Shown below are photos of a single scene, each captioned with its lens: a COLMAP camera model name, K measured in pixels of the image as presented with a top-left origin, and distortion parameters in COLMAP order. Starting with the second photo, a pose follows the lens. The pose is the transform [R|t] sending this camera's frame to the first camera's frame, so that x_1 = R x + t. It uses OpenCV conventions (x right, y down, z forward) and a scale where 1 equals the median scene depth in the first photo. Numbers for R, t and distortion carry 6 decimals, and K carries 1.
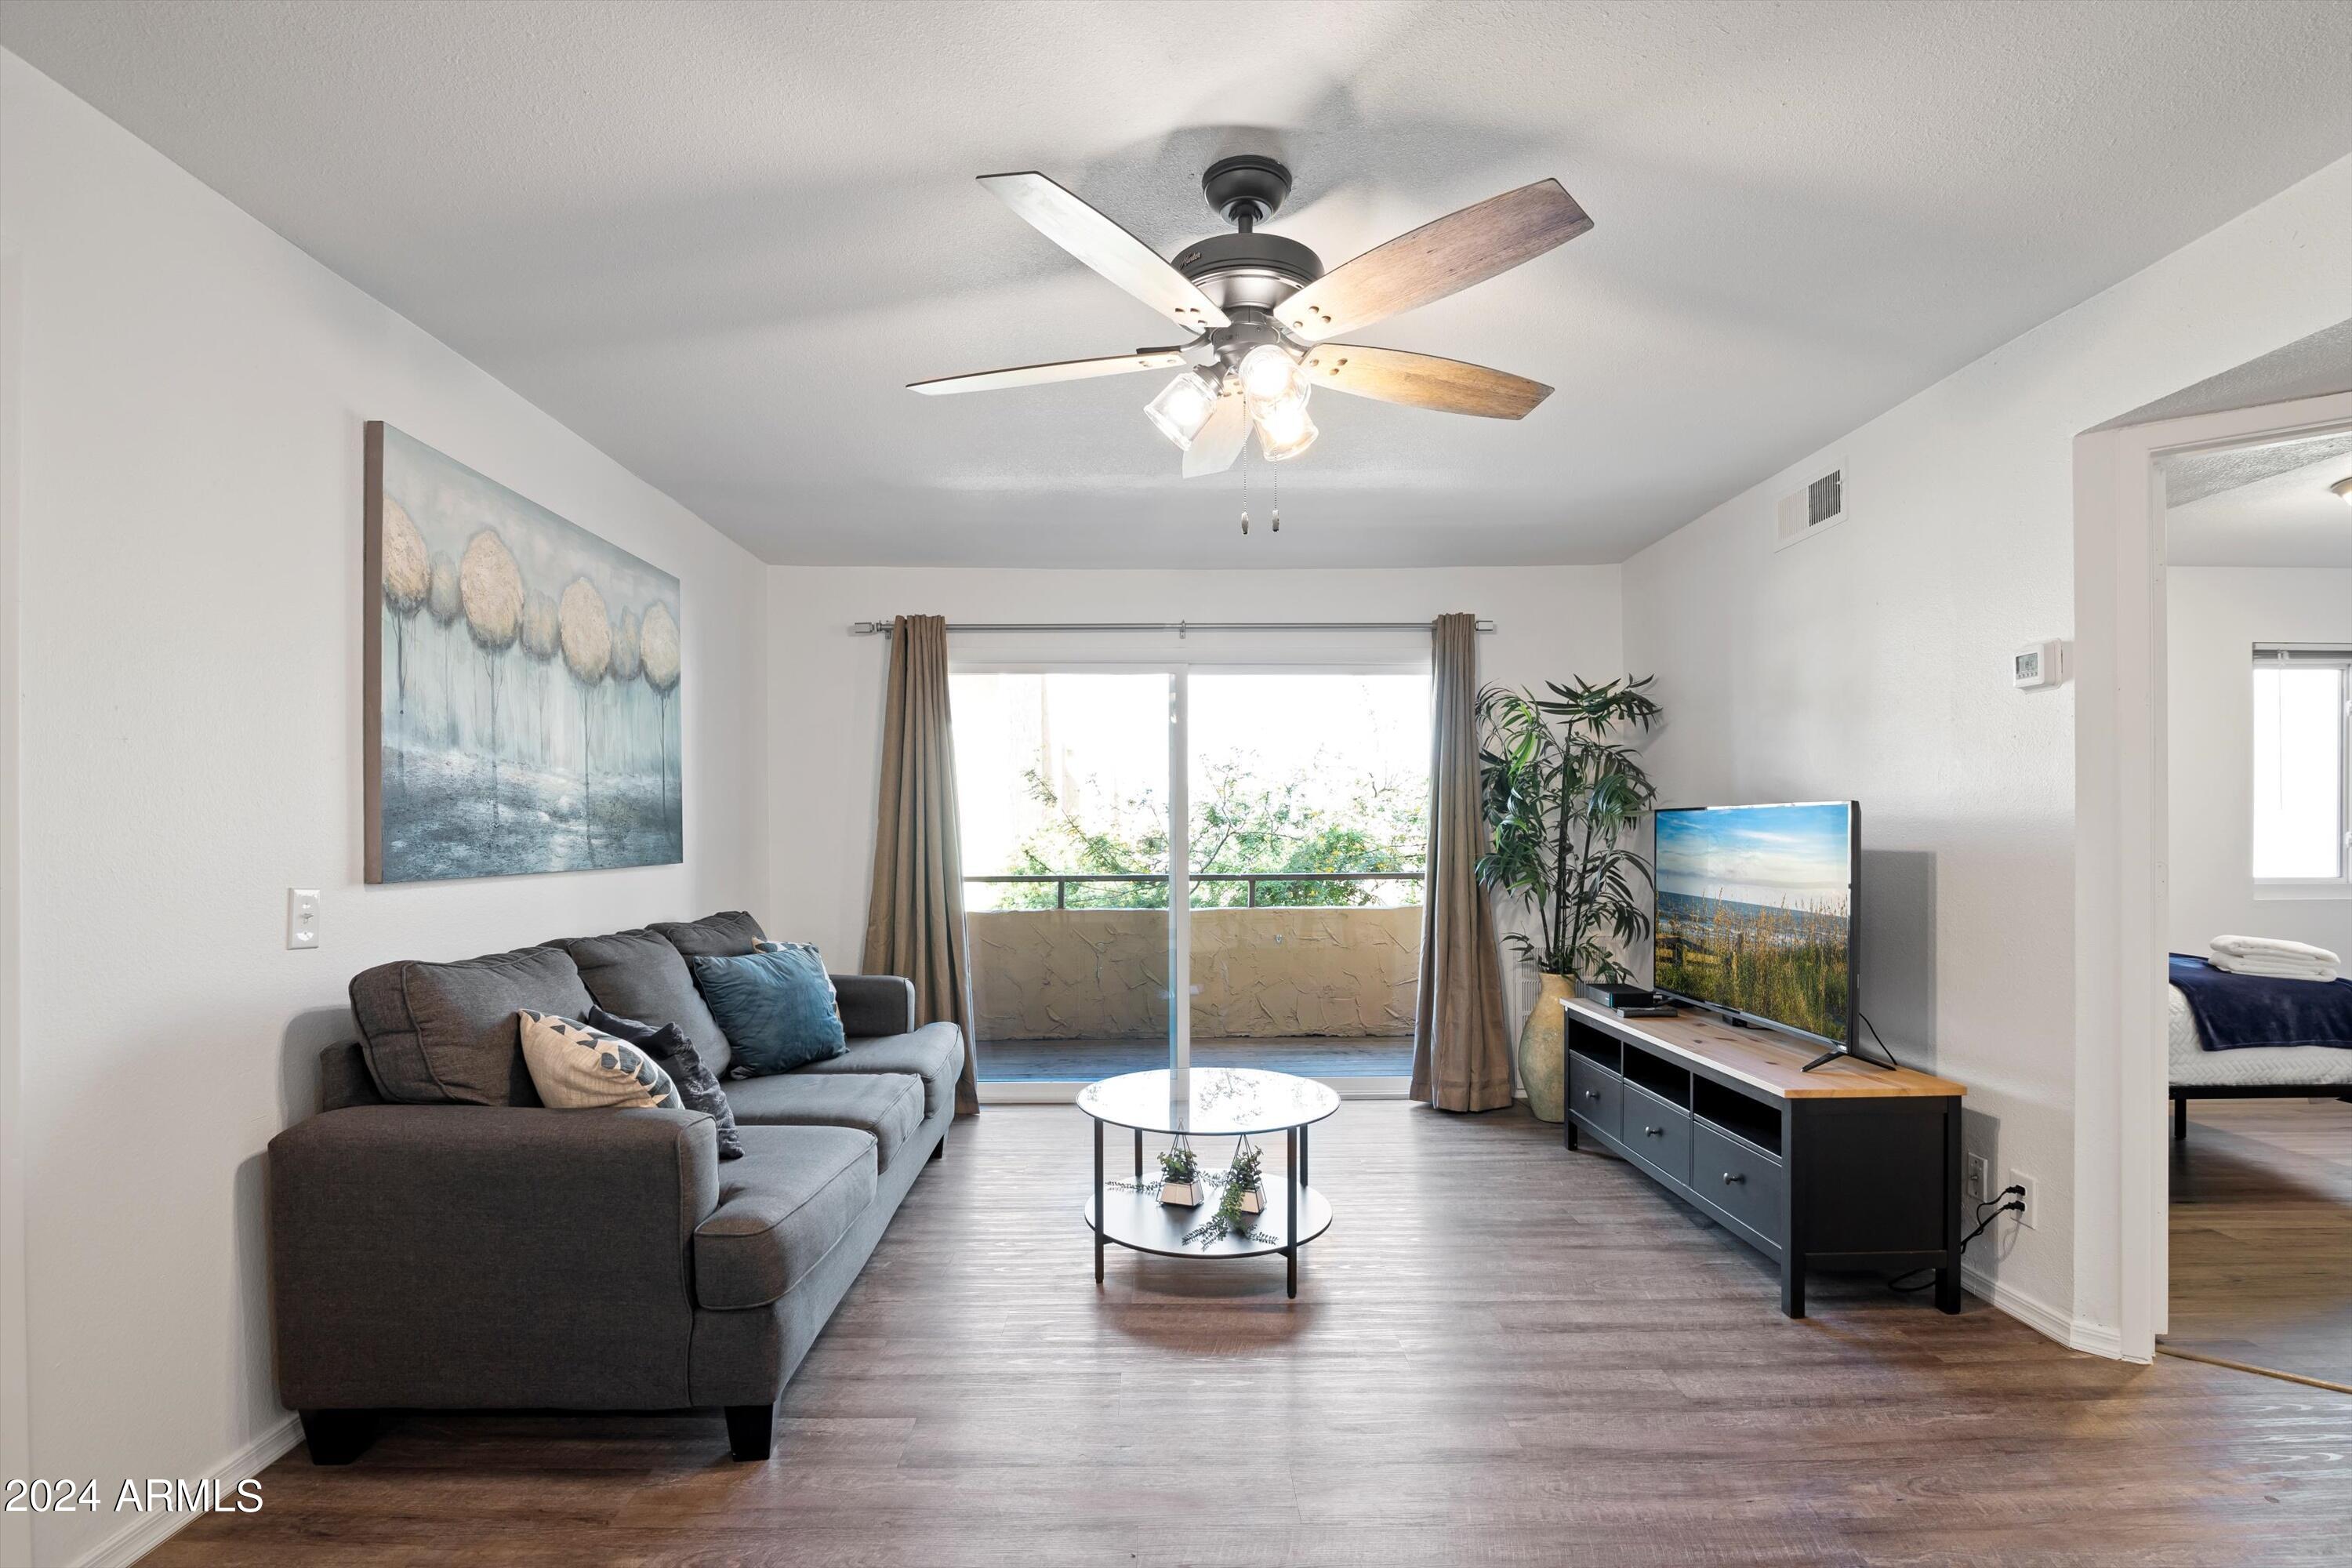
lens RADIAL K [[1092.8, 0, 1158.7], [0, 1092.8, 828.6], [0, 0, 1]] dist [-0.019314, 0.000717]
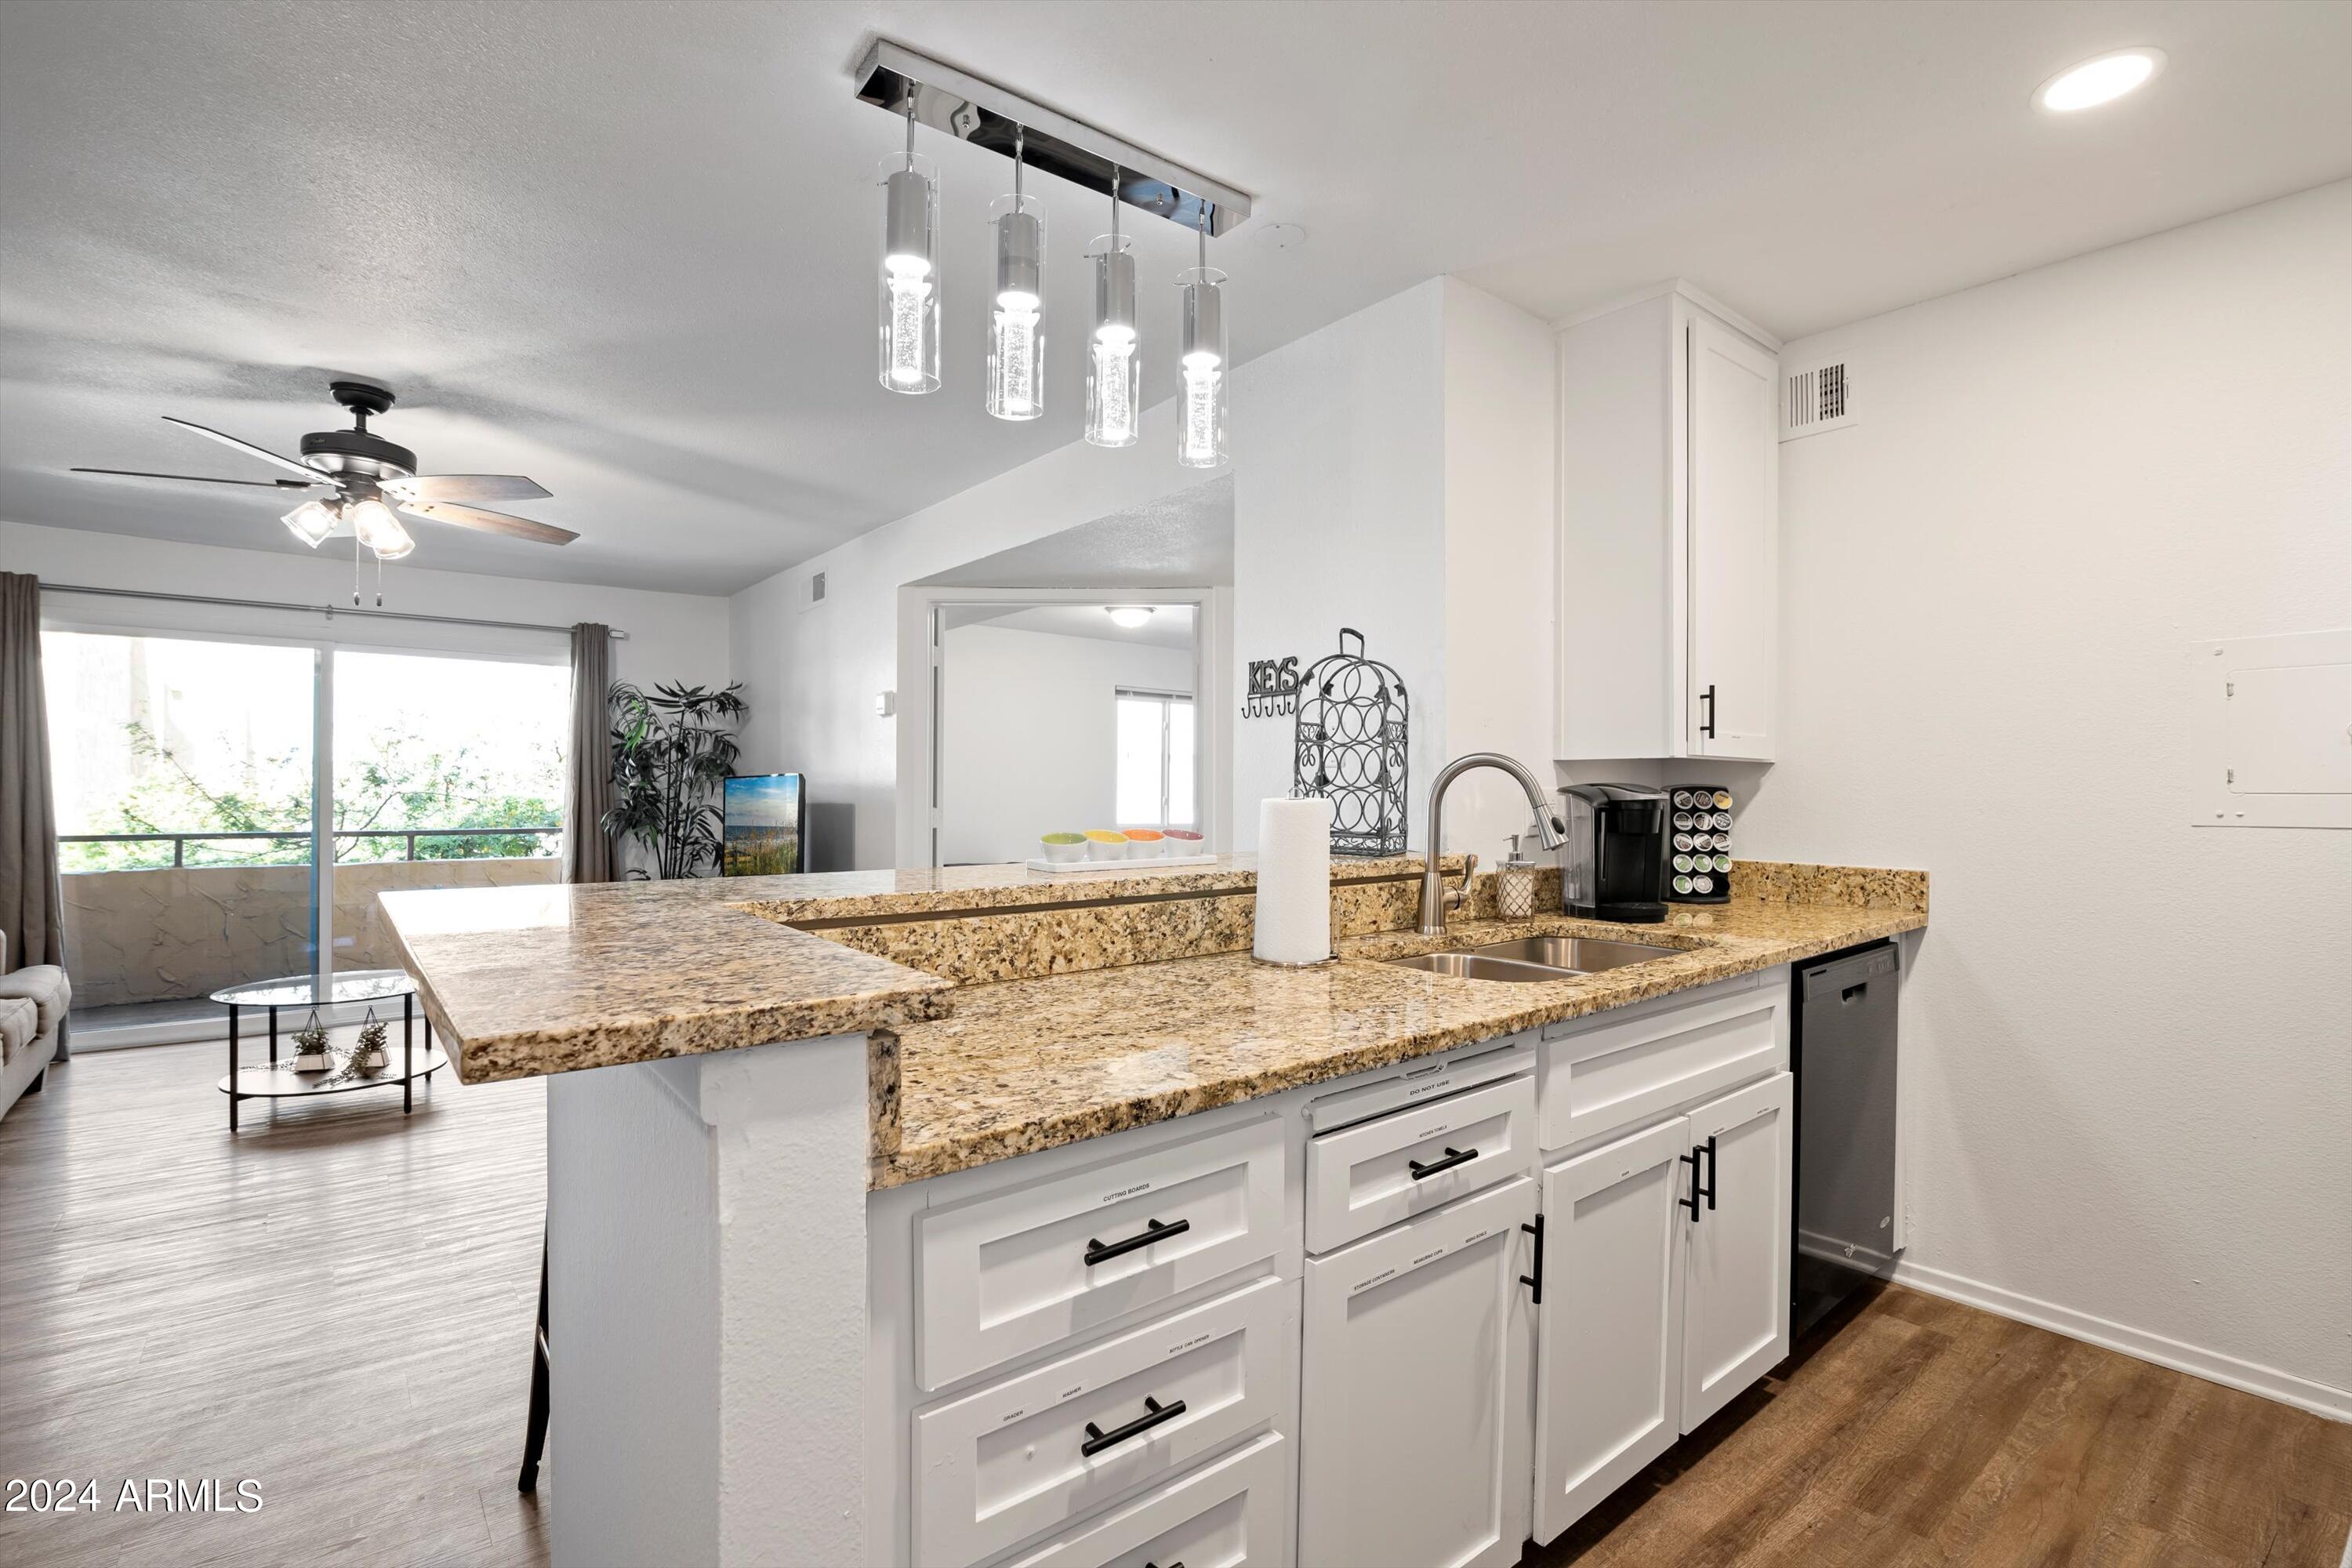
lens RADIAL K [[1092.8, 0, 1179.8], [0, 1092.8, 790.3], [0, 0, 1]] dist [-0.019314, 0.000717]
pose [[0.781343, 0.009168, 0.624034, 0.023249], [-0.006965, 0.999958, -0.005971, 0.006864], [-0.624063, 0.000319, 0.781374, -0.706489]]
